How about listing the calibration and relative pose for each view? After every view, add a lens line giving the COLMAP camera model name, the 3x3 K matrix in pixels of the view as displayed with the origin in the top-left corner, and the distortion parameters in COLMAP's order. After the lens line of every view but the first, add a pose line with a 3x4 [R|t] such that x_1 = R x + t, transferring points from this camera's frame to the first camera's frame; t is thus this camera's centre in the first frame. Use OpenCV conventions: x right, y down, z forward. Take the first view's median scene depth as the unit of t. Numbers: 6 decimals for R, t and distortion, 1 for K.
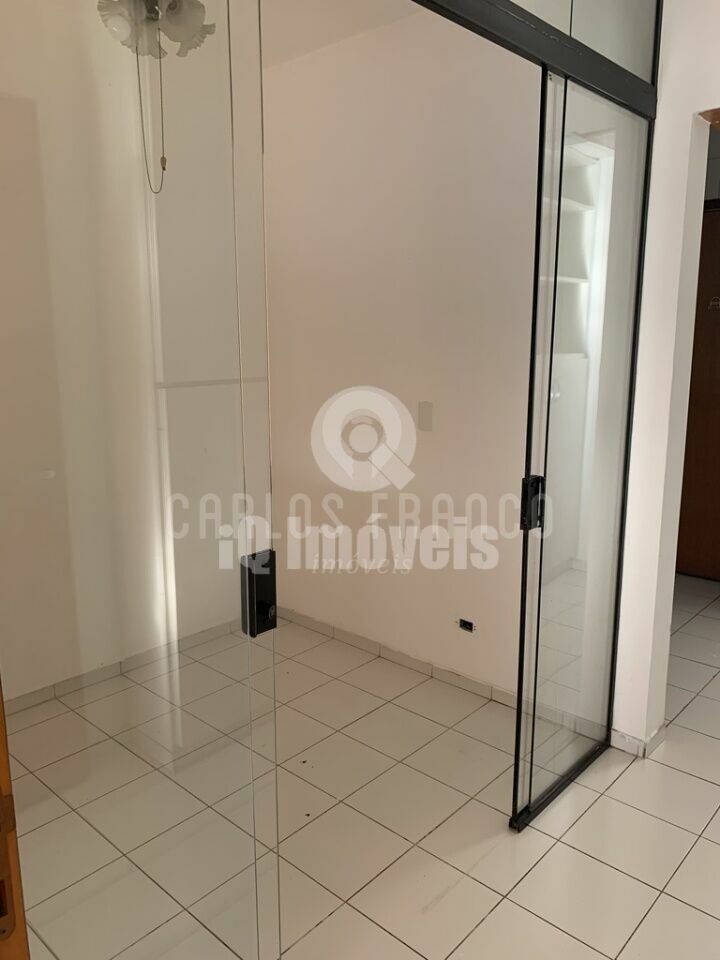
lens RADIAL K [[746.6, 0, 326.8], [0, 746.6, 468.3], [0, 0, 1]] dist [0.002338, 0.000845]
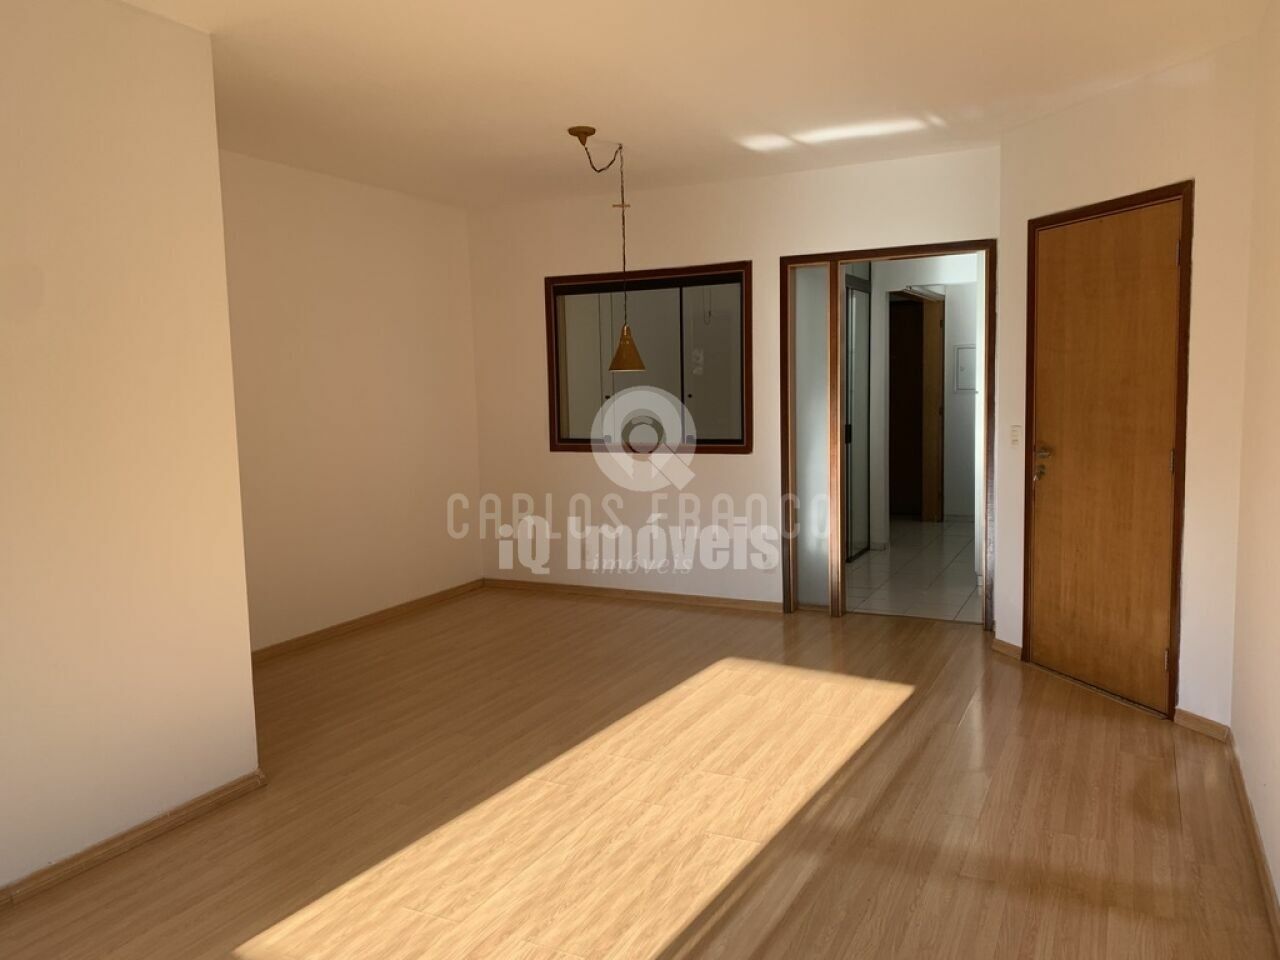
lens RADIAL K [[966.7, 0, 640.1], [0, 966.7, 491.0], [0, 0, 1]] dist [0.074324, -0.001357]
pose [[0.954729, -0.051151, 0.293046, -1.370060], [0.075257, 0.994592, -0.071577, 0.409464], [-0.287800, 0.090390, 0.953415, -1.964123]]
